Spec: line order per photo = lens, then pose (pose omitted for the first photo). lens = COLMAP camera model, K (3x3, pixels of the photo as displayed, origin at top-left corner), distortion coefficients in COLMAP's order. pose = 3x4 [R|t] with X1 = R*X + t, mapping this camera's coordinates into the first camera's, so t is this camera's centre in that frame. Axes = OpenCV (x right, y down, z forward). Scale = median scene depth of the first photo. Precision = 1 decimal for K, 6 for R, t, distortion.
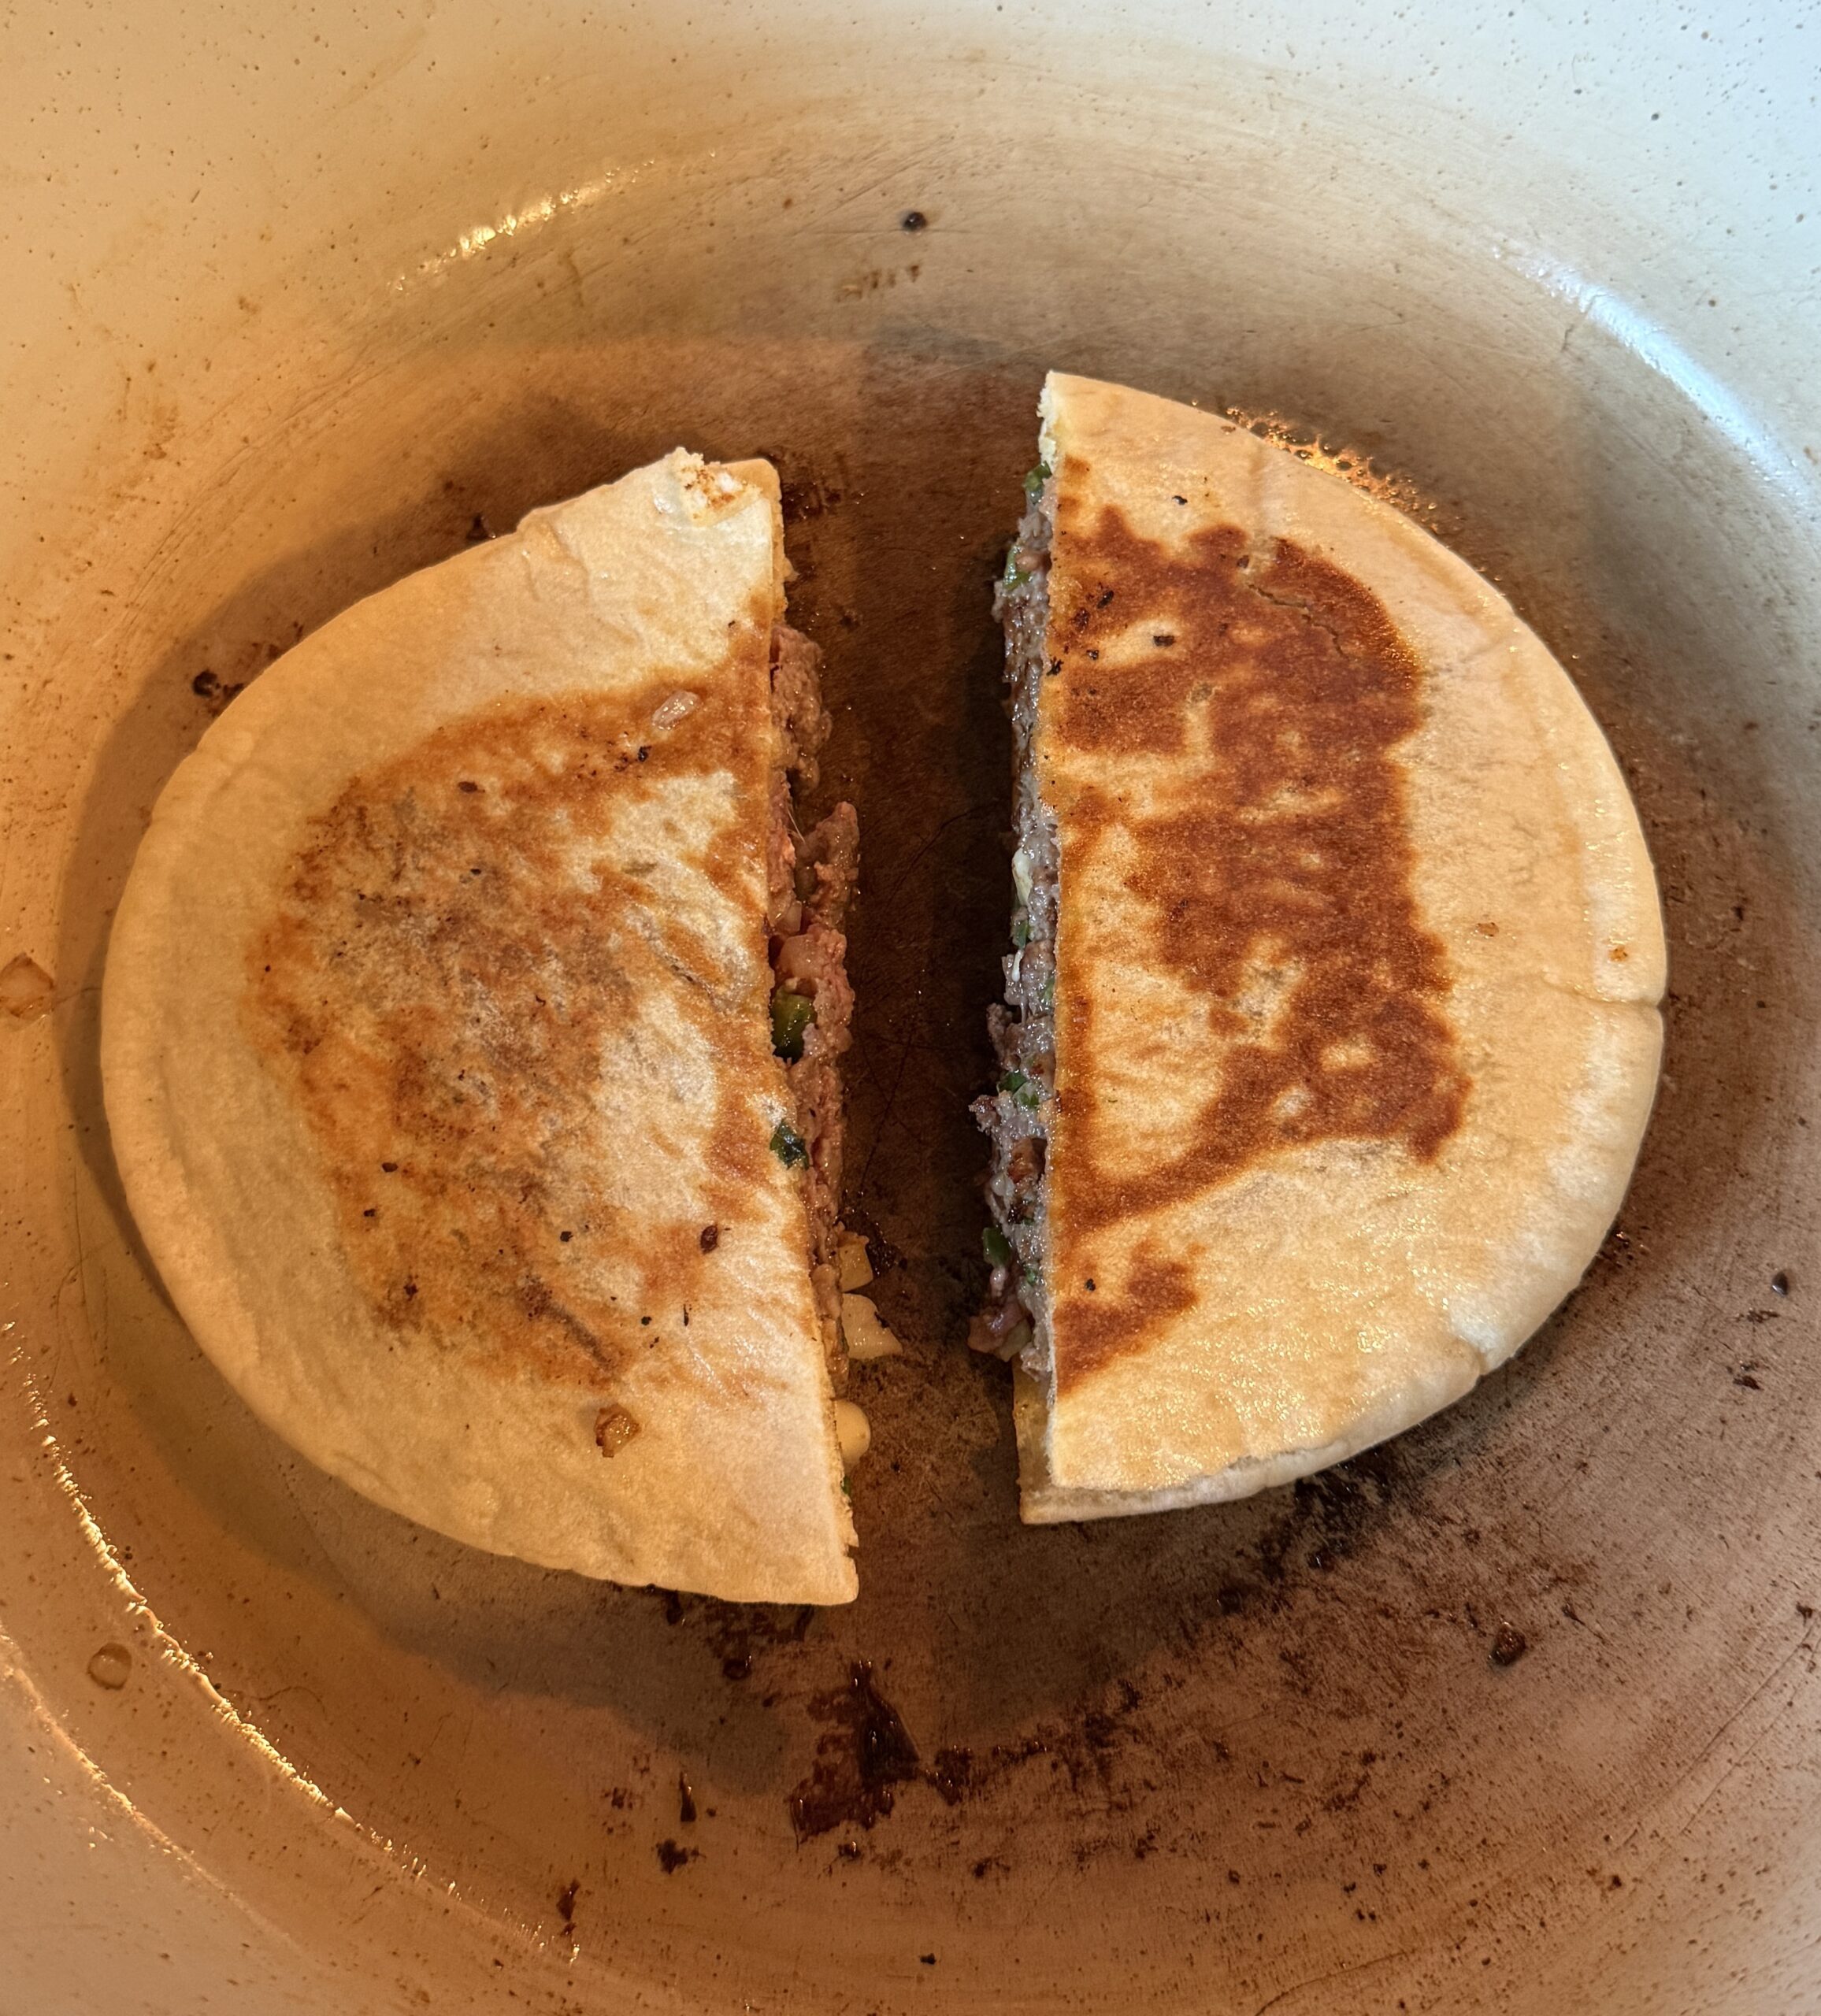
lens RADIAL K [[1580.9, 0, 929.2], [0, 1580.9, 1011.5], [0, 0, 1]] dist [0.012132, -0.017393]
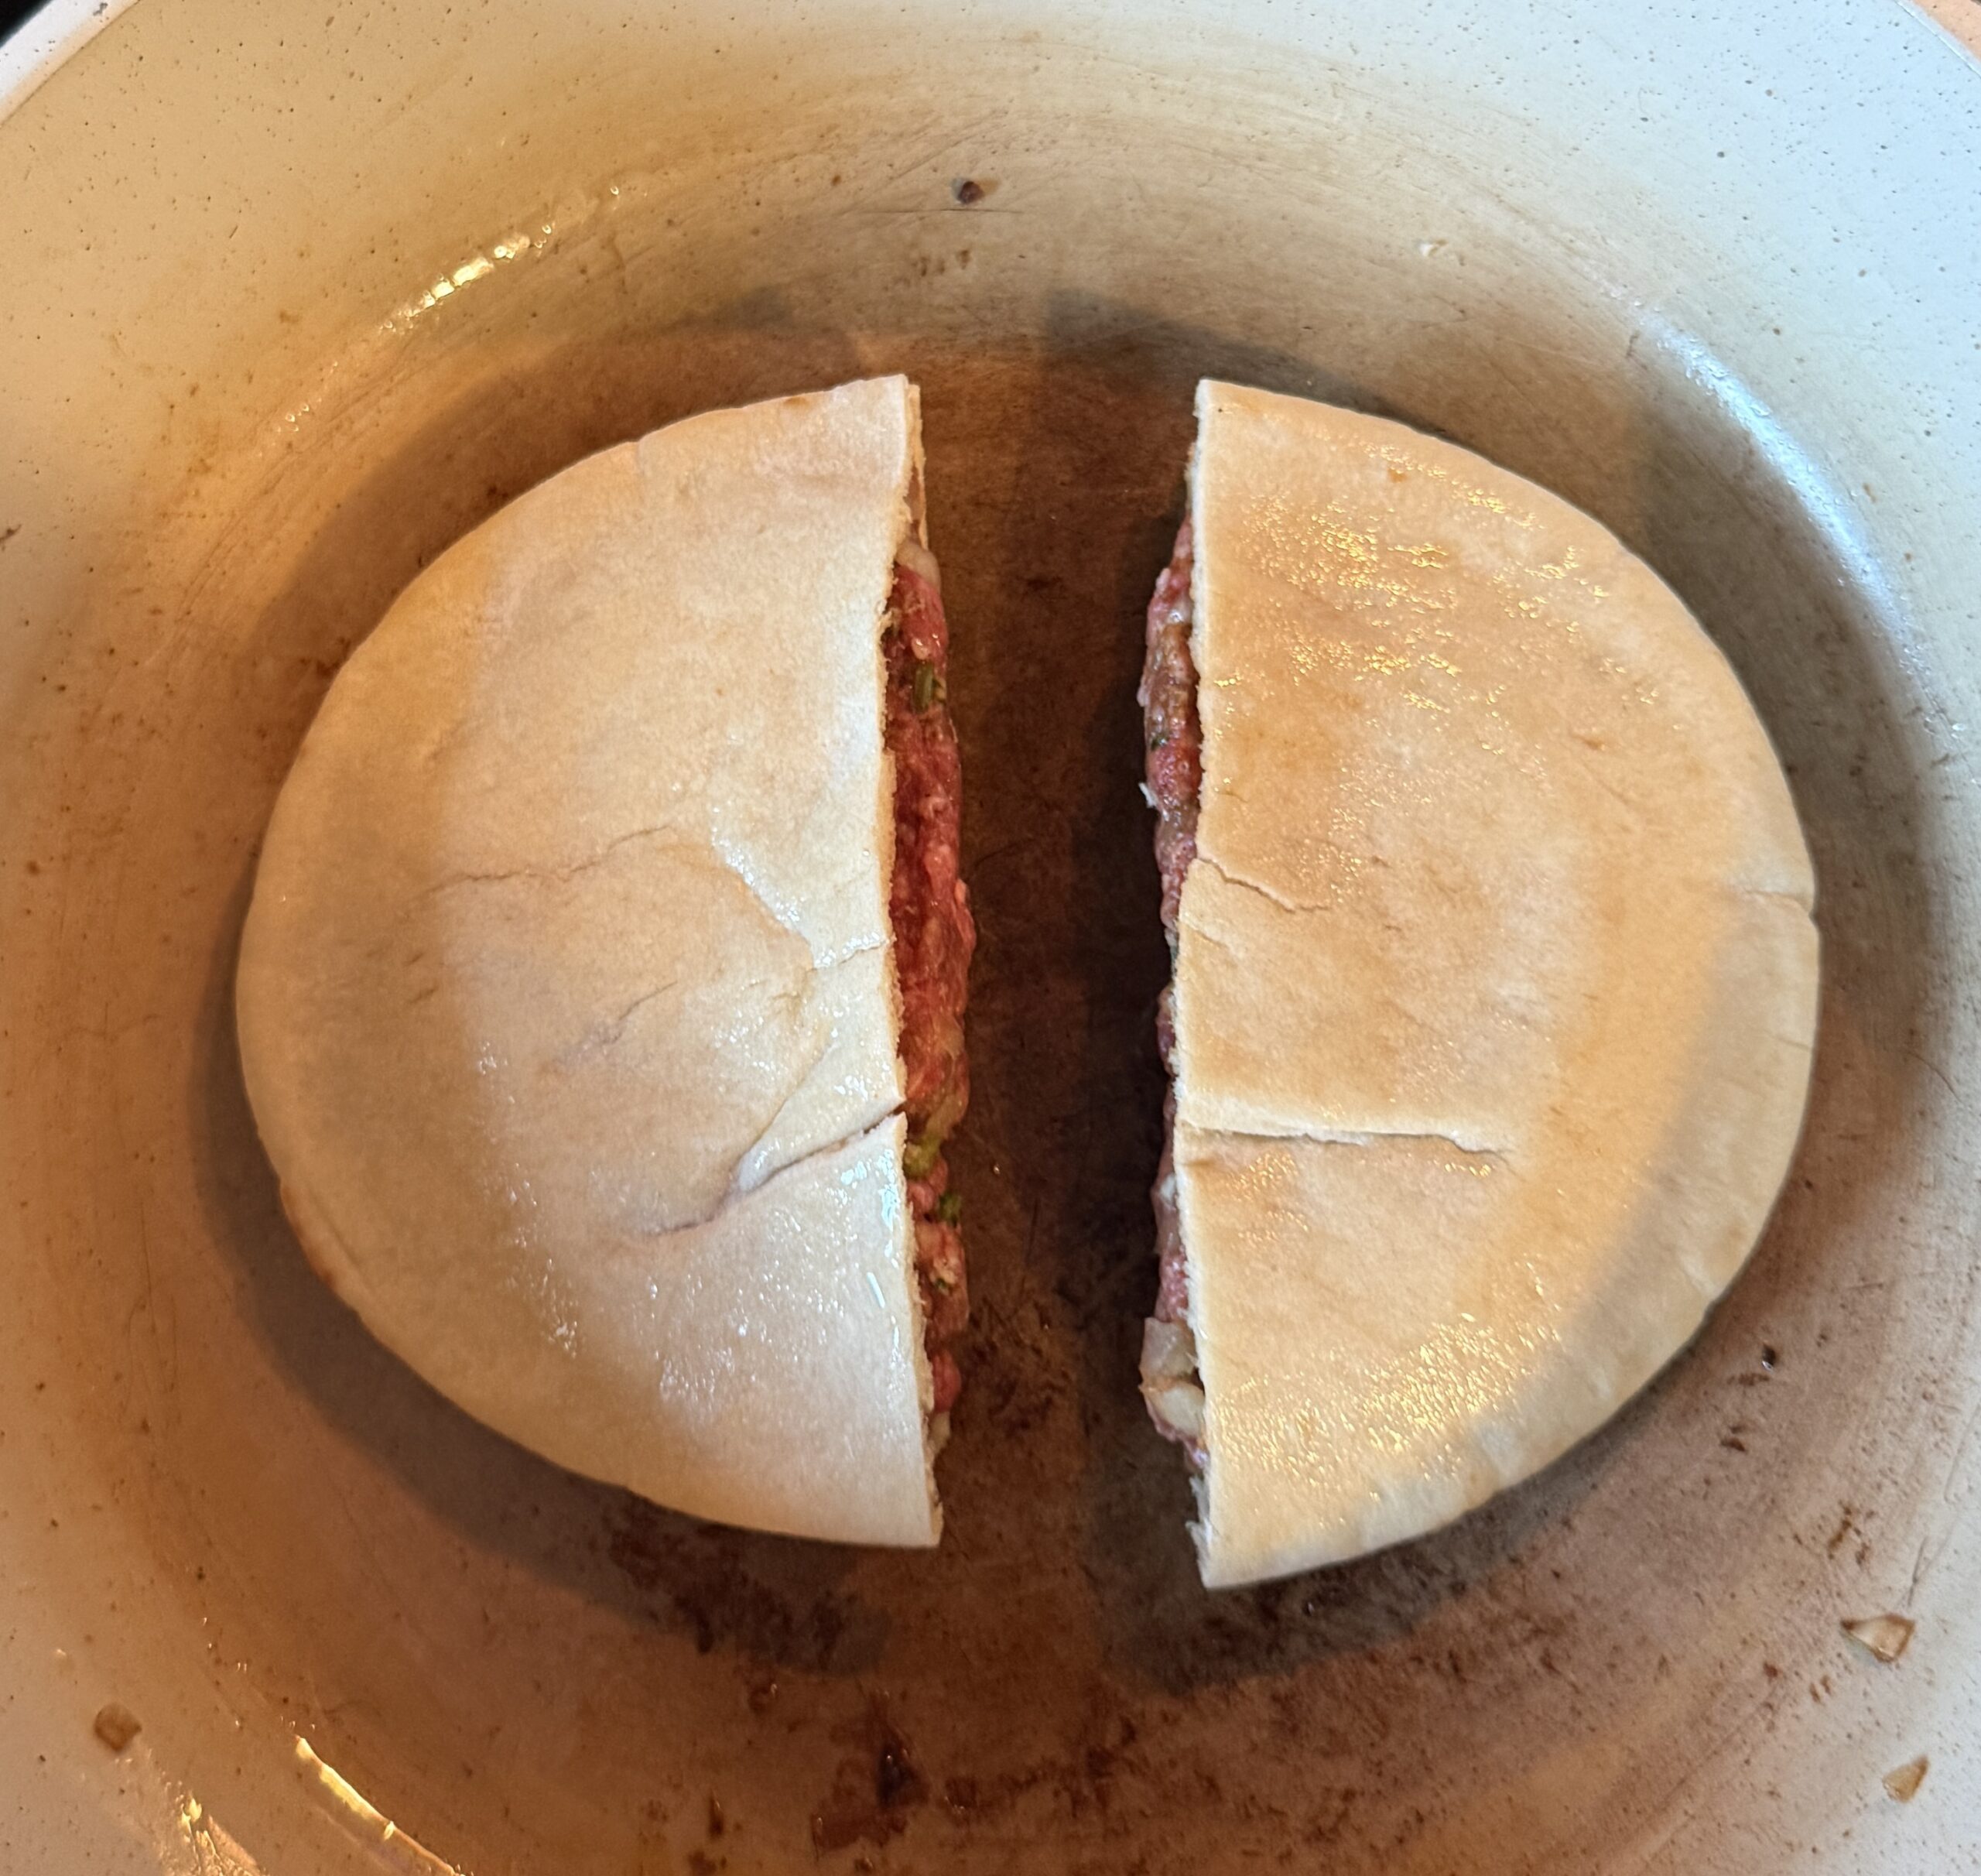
lens RADIAL K [[1658.0, 0, 973.9], [0, 1658.0, 935.4], [0, 0, 1]] dist [-0.000462, 0.007224]
pose [[0.999596, 0.017158, -0.022644, 0.032446], [-0.015171, 0.996250, 0.085183, -0.167933], [0.024021, -0.084805, 0.996108, -0.063767]]
